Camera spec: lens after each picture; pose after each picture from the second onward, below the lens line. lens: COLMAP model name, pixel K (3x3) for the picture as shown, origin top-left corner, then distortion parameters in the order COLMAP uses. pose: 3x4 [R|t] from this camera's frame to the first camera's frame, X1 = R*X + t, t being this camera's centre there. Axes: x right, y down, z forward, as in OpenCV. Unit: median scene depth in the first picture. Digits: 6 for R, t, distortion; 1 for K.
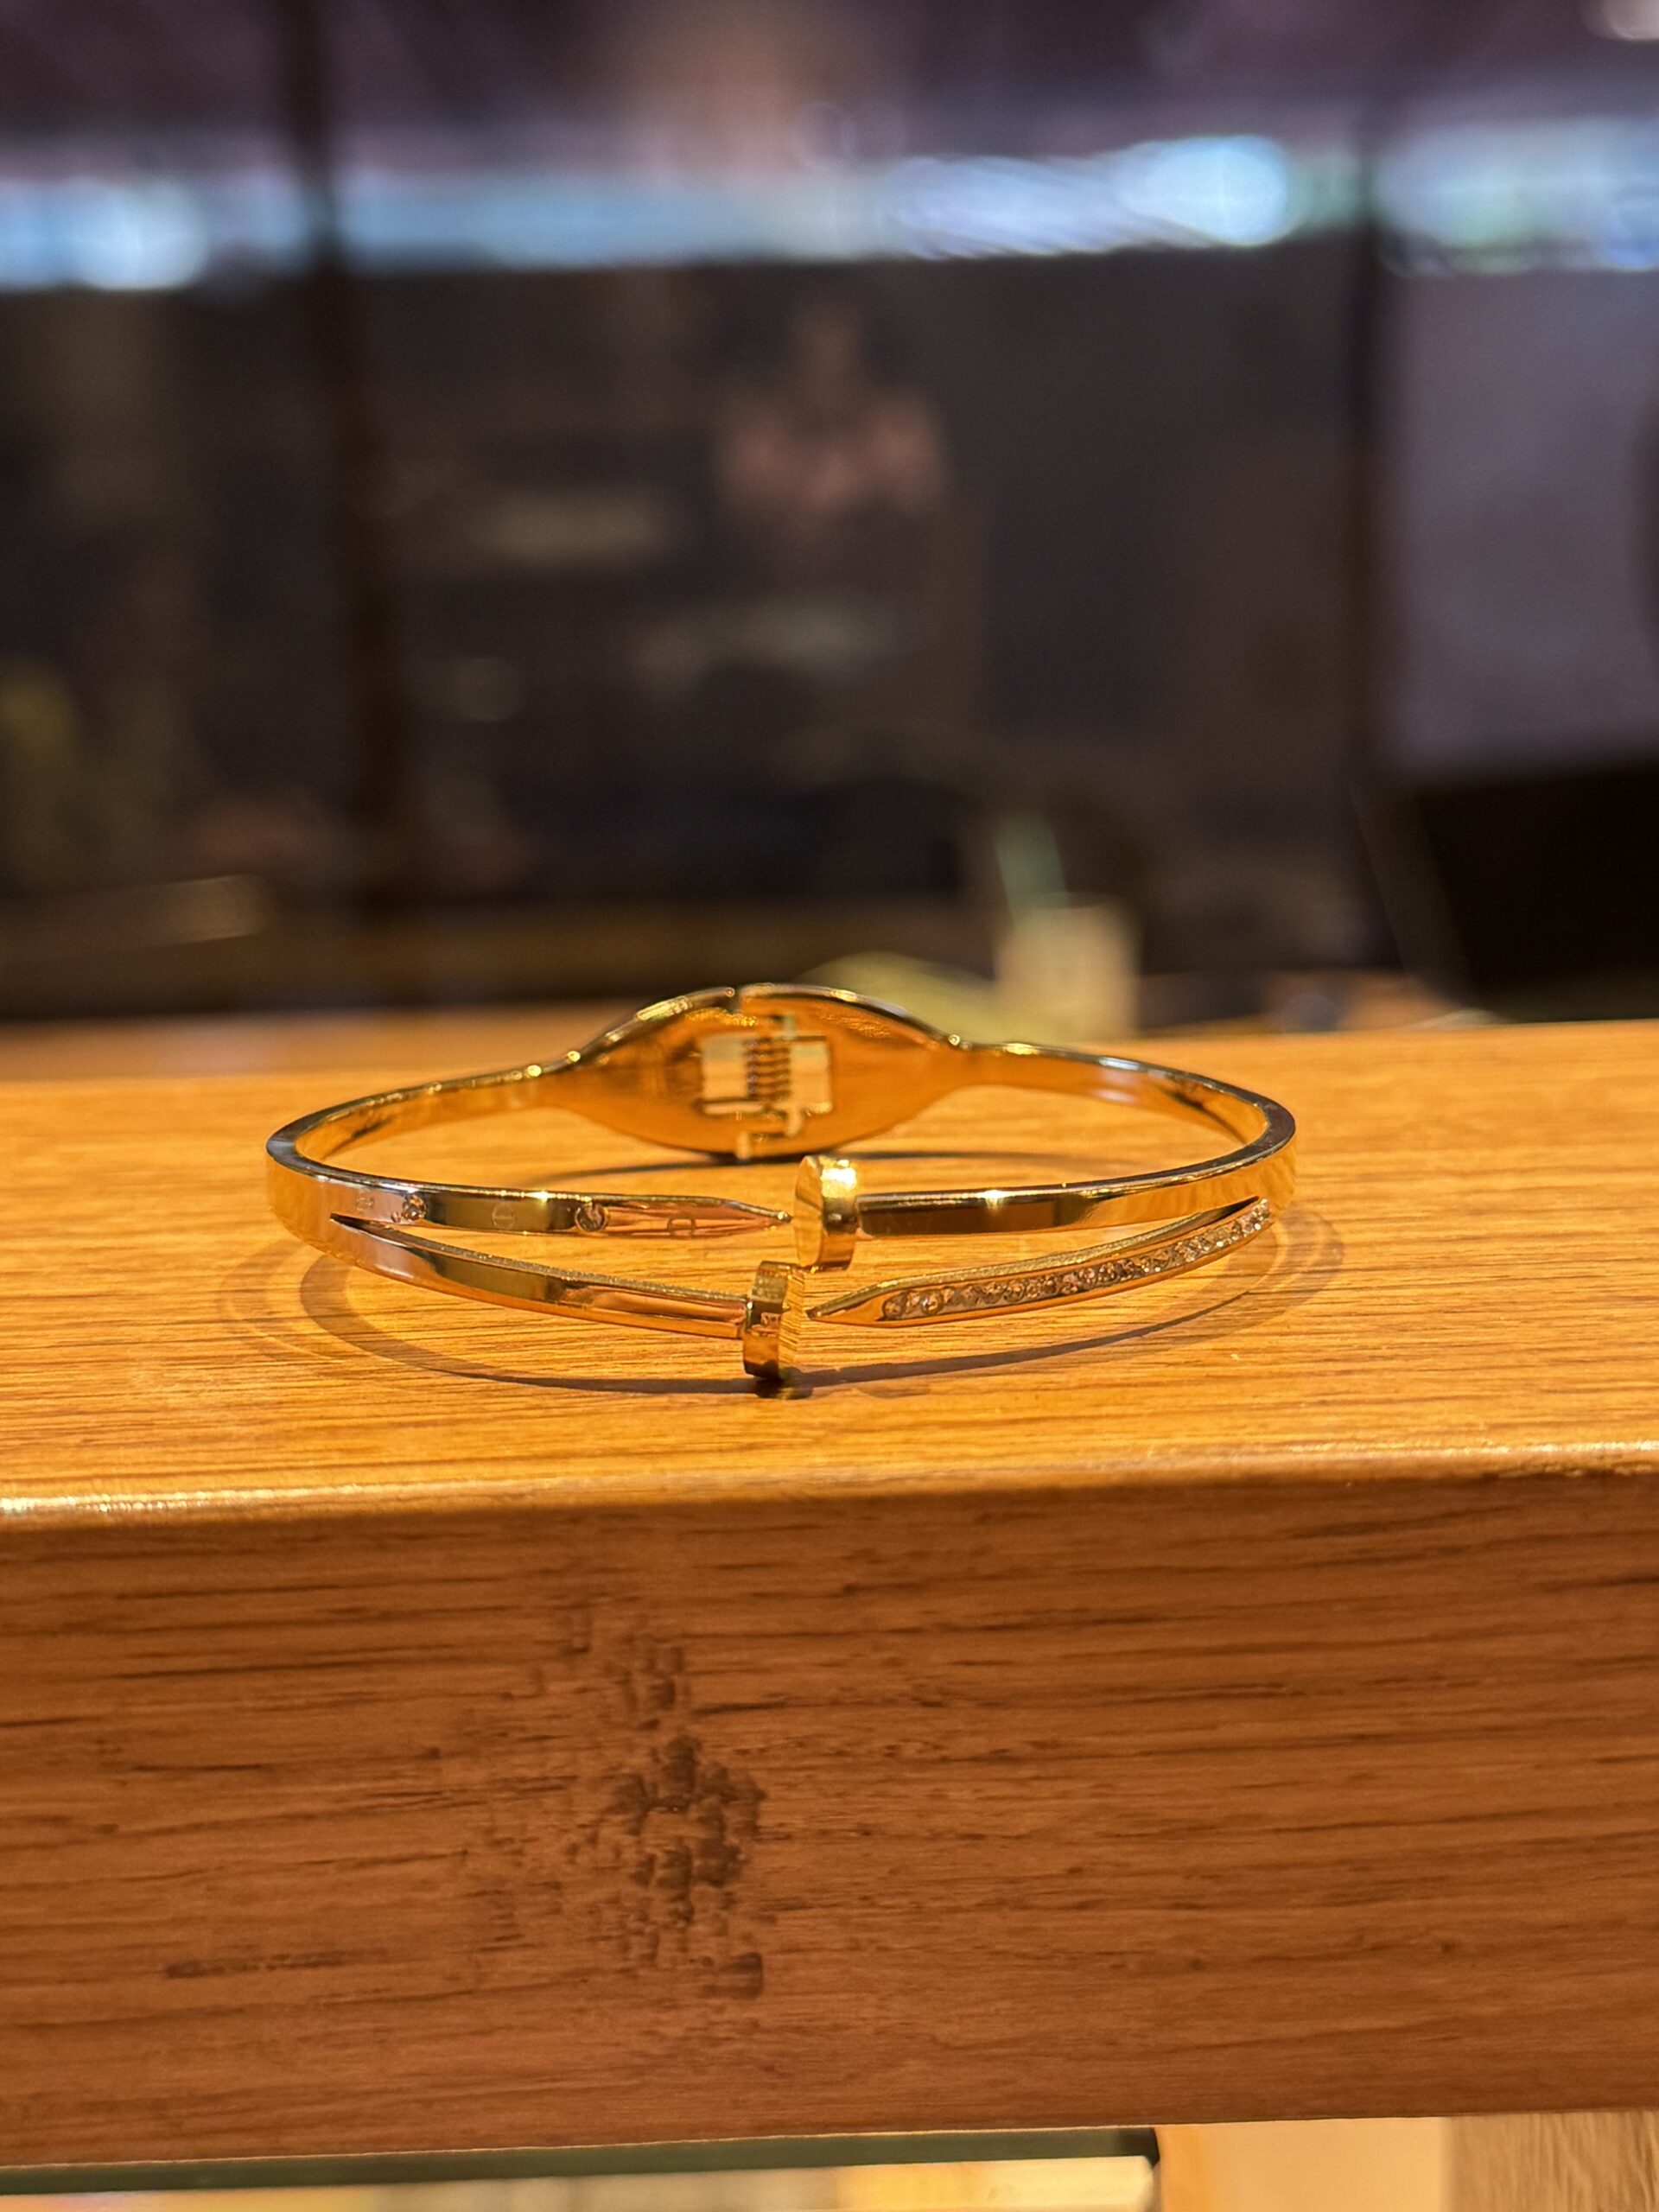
lens RADIAL K [[3358.9, 0, 795.7], [0, 3358.9, 1107.4], [0, 0, 1]] dist [0.264340, -0.921073]
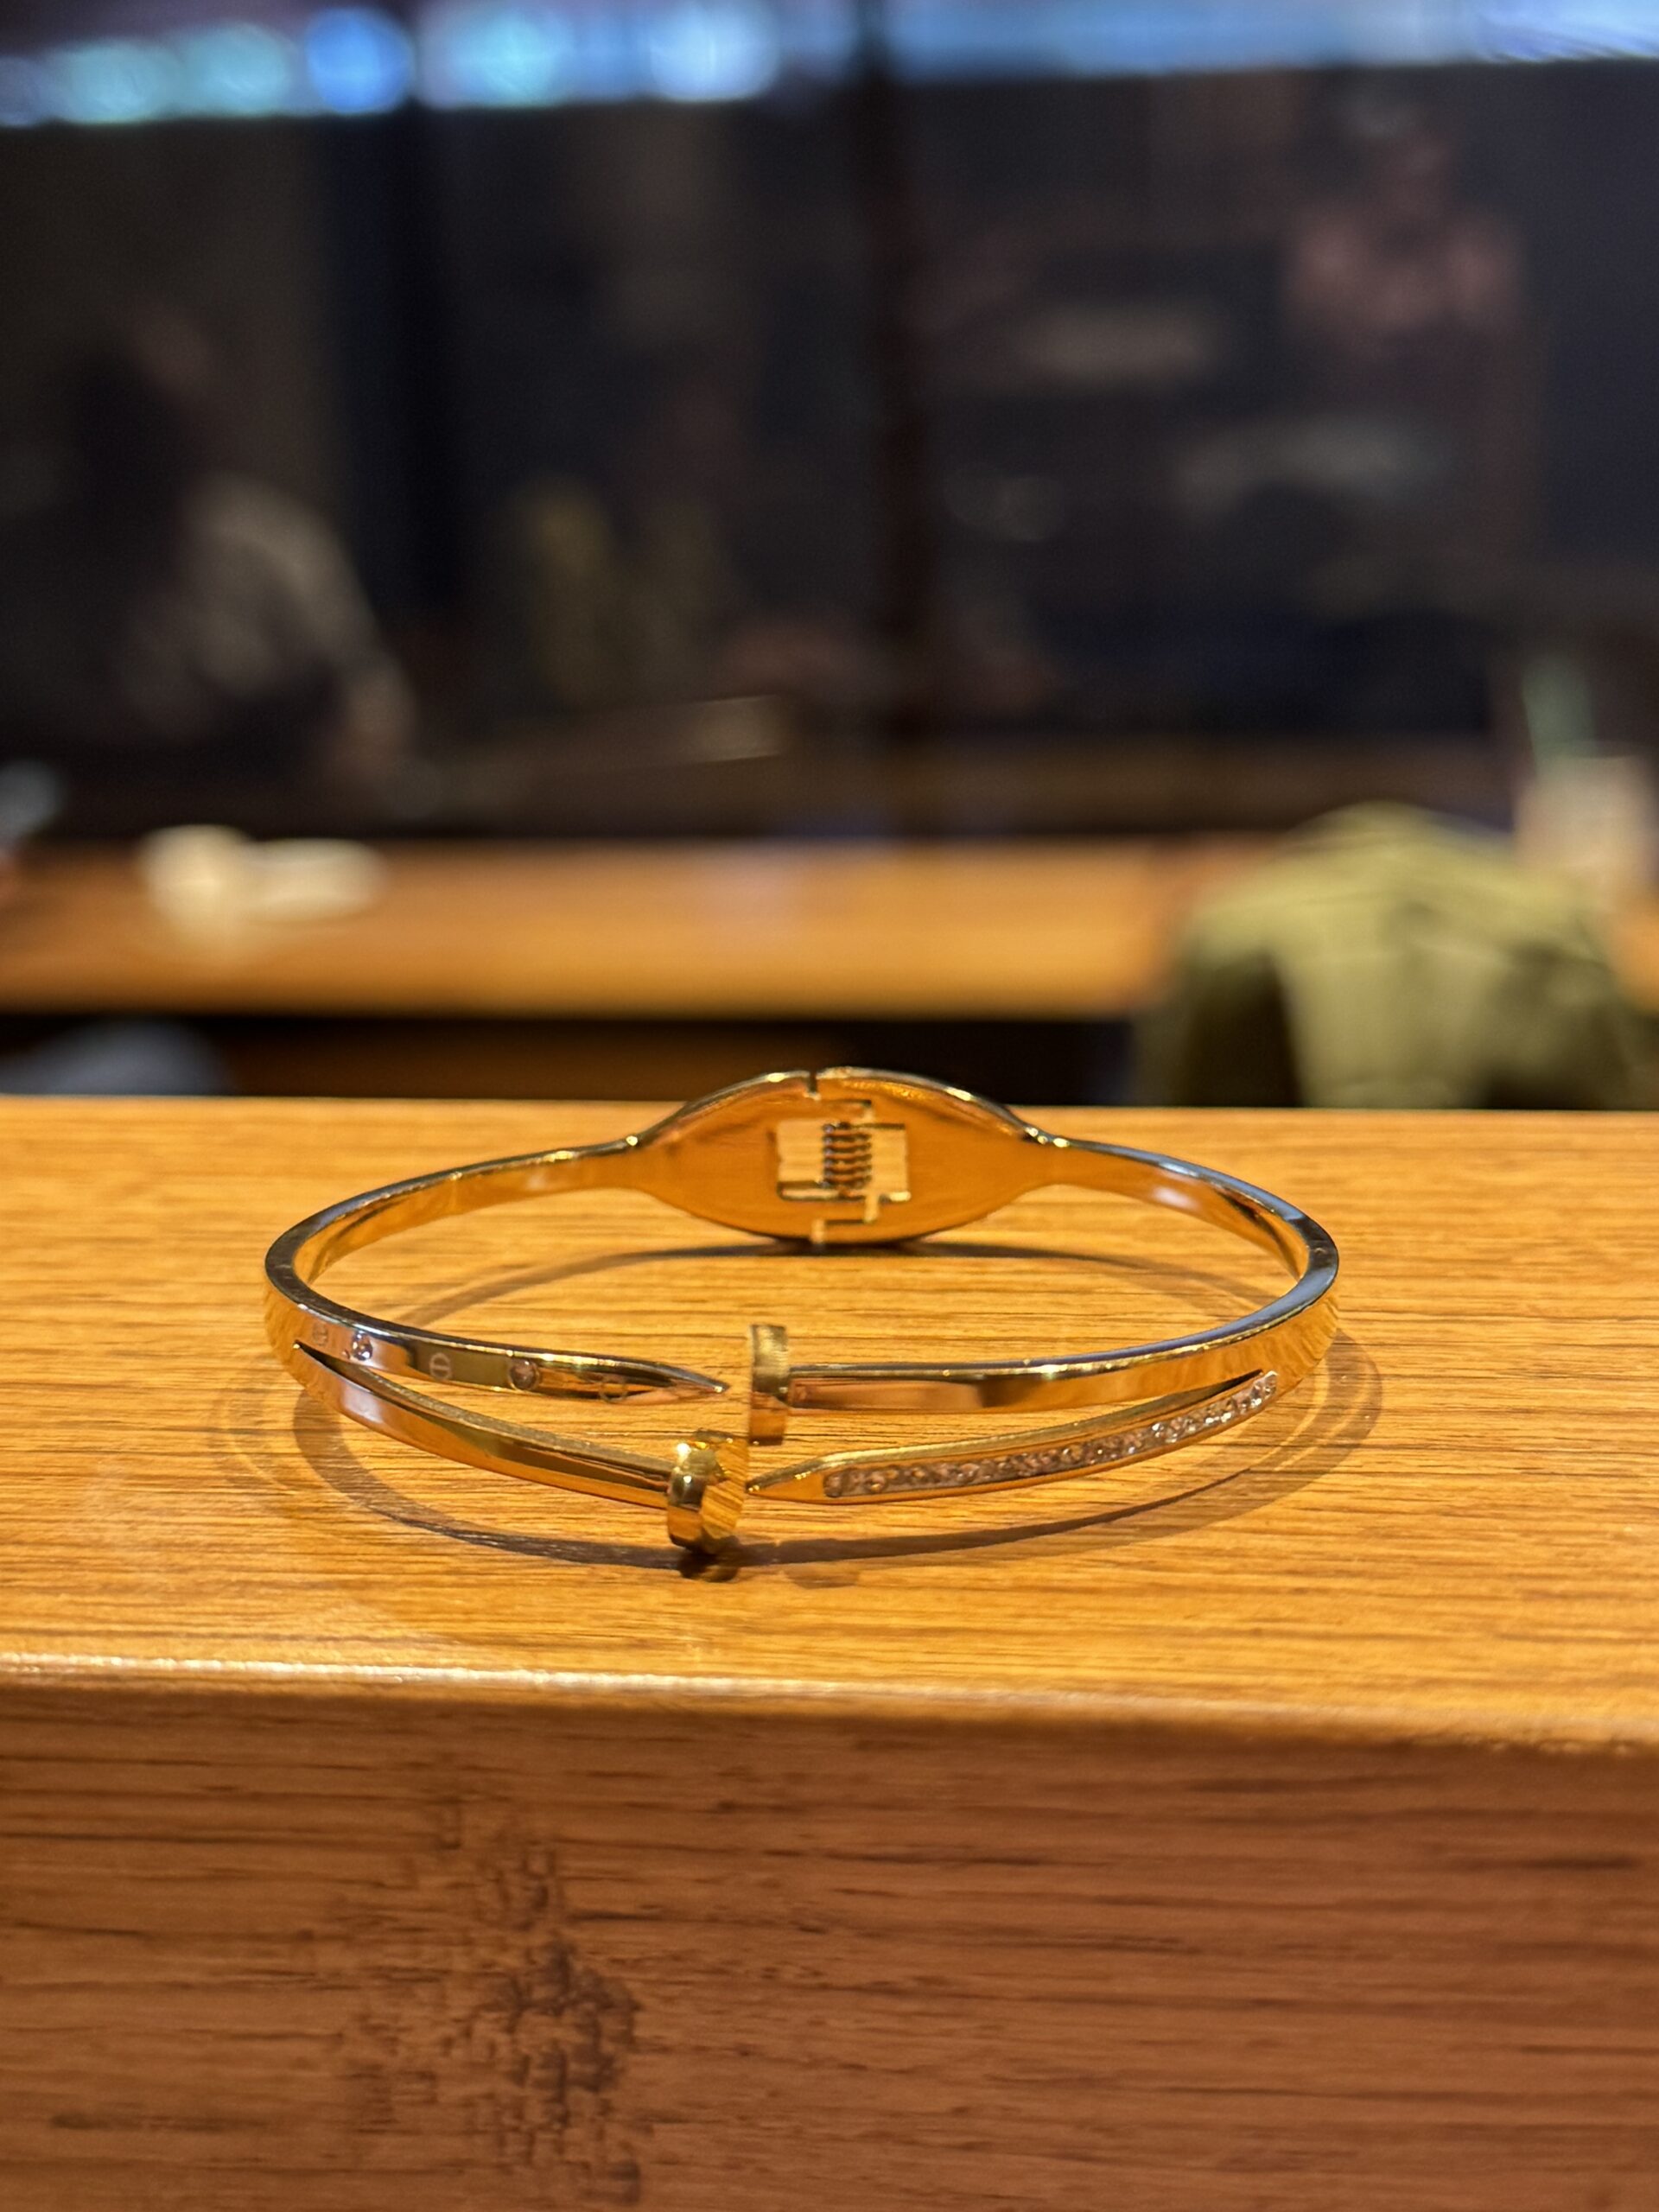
lens RADIAL K [[3358.9, 0, 795.7], [0, 3358.9, 1107.4], [0, 0, 1]] dist [0.264340, -0.921073]
pose [[0.986187, 0.044605, -0.159515, 0.176295], [-0.035640, 0.997643, 0.058629, -0.109011], [0.161754, -0.052134, 0.985453, 0.068533]]
